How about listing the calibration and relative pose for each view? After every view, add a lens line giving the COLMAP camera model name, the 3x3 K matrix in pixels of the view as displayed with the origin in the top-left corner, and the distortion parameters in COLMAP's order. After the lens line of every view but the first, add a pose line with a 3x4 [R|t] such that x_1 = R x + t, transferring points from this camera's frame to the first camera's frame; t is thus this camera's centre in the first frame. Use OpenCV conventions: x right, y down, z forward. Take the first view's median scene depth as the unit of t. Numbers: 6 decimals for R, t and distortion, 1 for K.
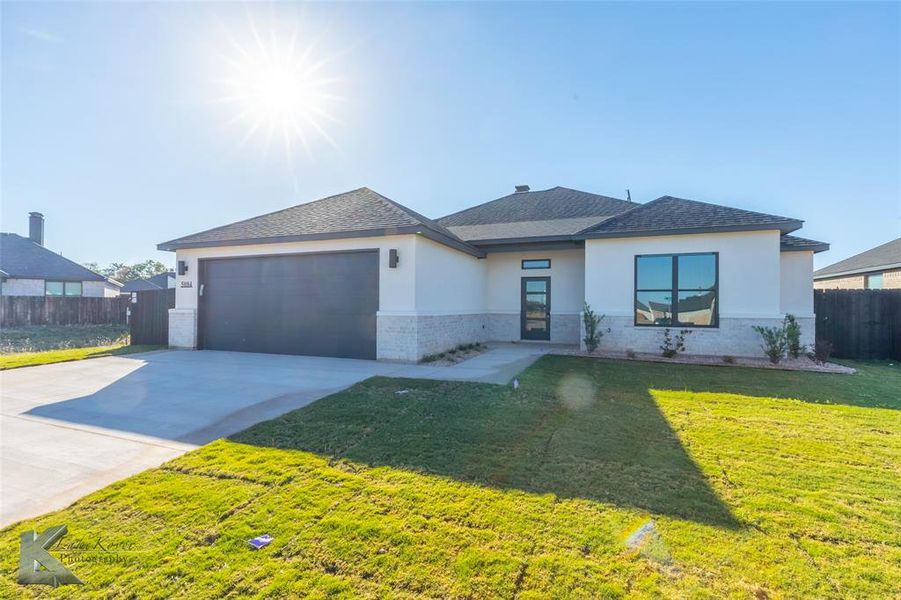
lens RADIAL K [[410.7, 0, 449.2], [0, 410.7, 303.7], [0, 0, 1]] dist [0.008375, -0.000485]
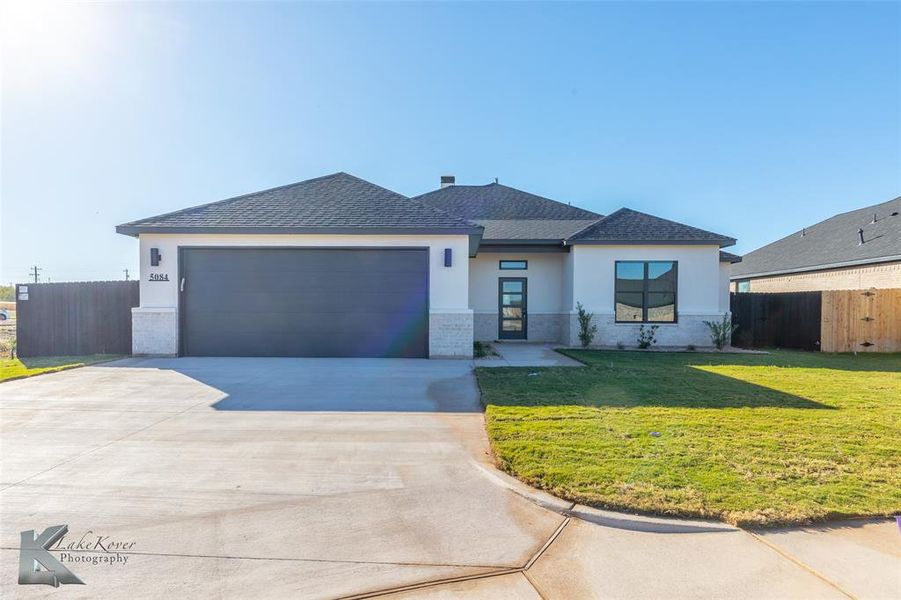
lens RADIAL K [[512.6, 0, 448.8], [0, 512.6, 319.5], [0, 0, 1]] dist [0.023883, 0.000021]
pose [[0.932739, -0.007269, 0.360479, -0.477578], [-0.001302, 0.999722, 0.023528, 0.011665], [-0.360550, -0.022415, 0.932471, -0.159539]]
